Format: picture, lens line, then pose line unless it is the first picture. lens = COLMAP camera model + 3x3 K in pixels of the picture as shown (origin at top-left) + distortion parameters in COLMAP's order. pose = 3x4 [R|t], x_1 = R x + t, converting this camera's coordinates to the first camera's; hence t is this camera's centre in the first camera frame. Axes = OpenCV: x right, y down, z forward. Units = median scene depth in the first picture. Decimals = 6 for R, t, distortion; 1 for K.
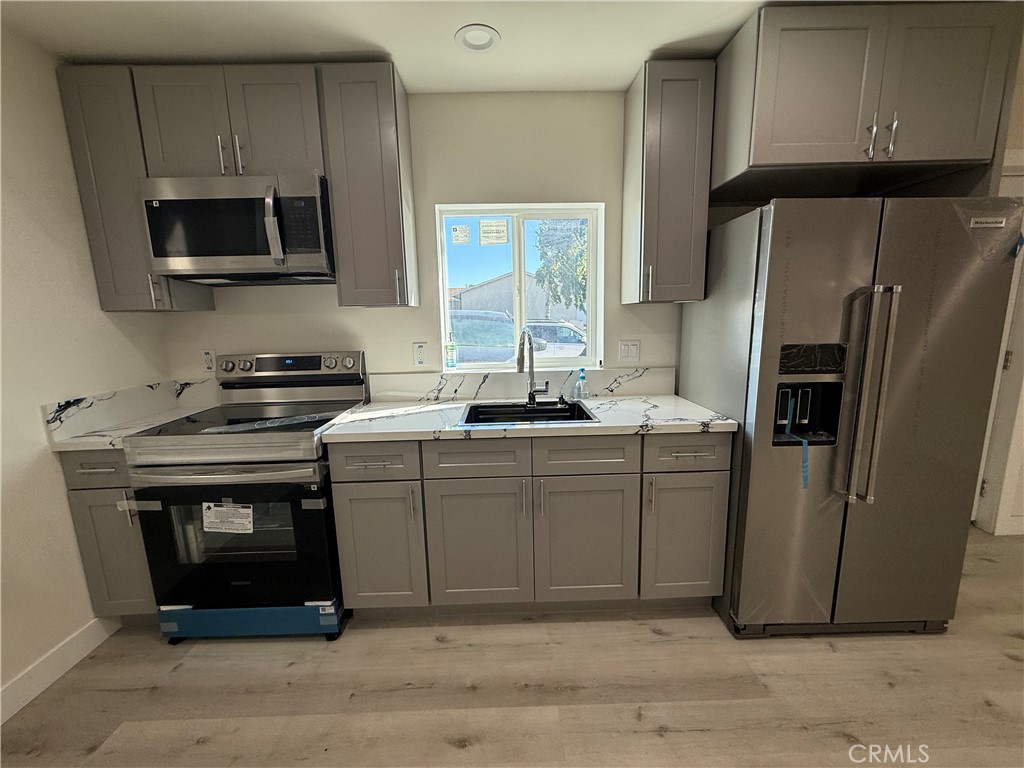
lens RADIAL K [[407.7, 0, 509.0], [0, 407.7, 384.4], [0, 0, 1]] dist [0.000175, 0.000071]
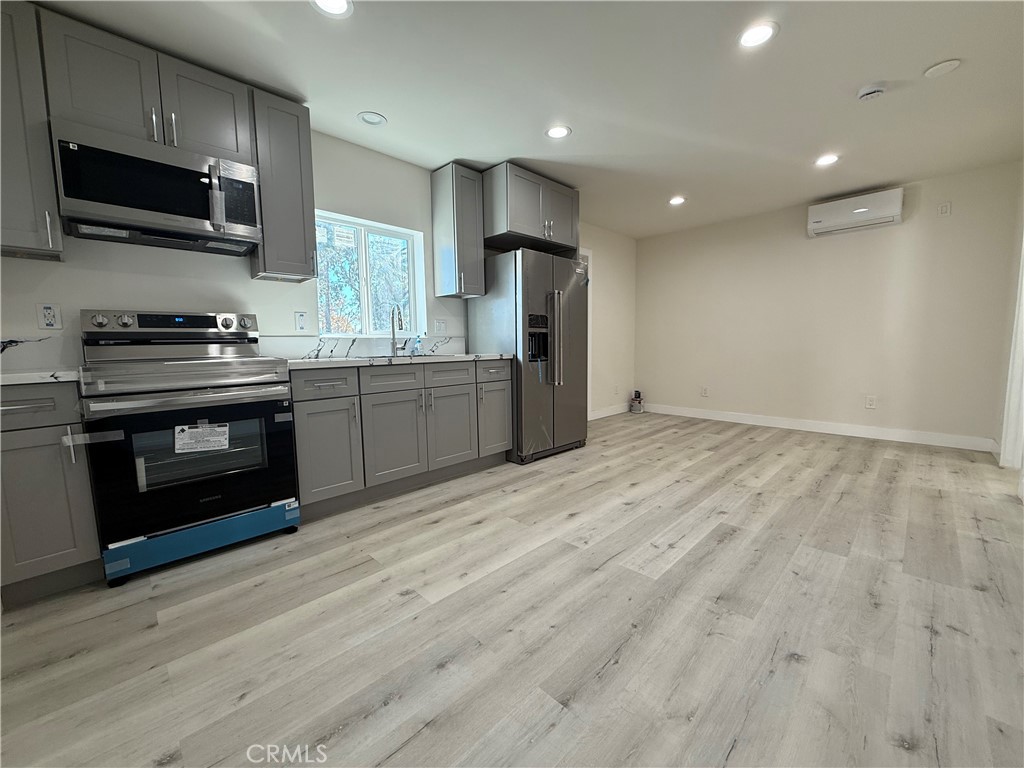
lens RADIAL K [[407.7, 0, 509.0], [0, 407.7, 384.4], [0, 0, 1]] dist [0.000175, 0.000071]
pose [[0.723914, -0.054871, 0.687705, -0.823684], [0.110572, 0.993173, -0.037151, 0.307779], [-0.680971, 0.102935, 0.725040, -0.420491]]
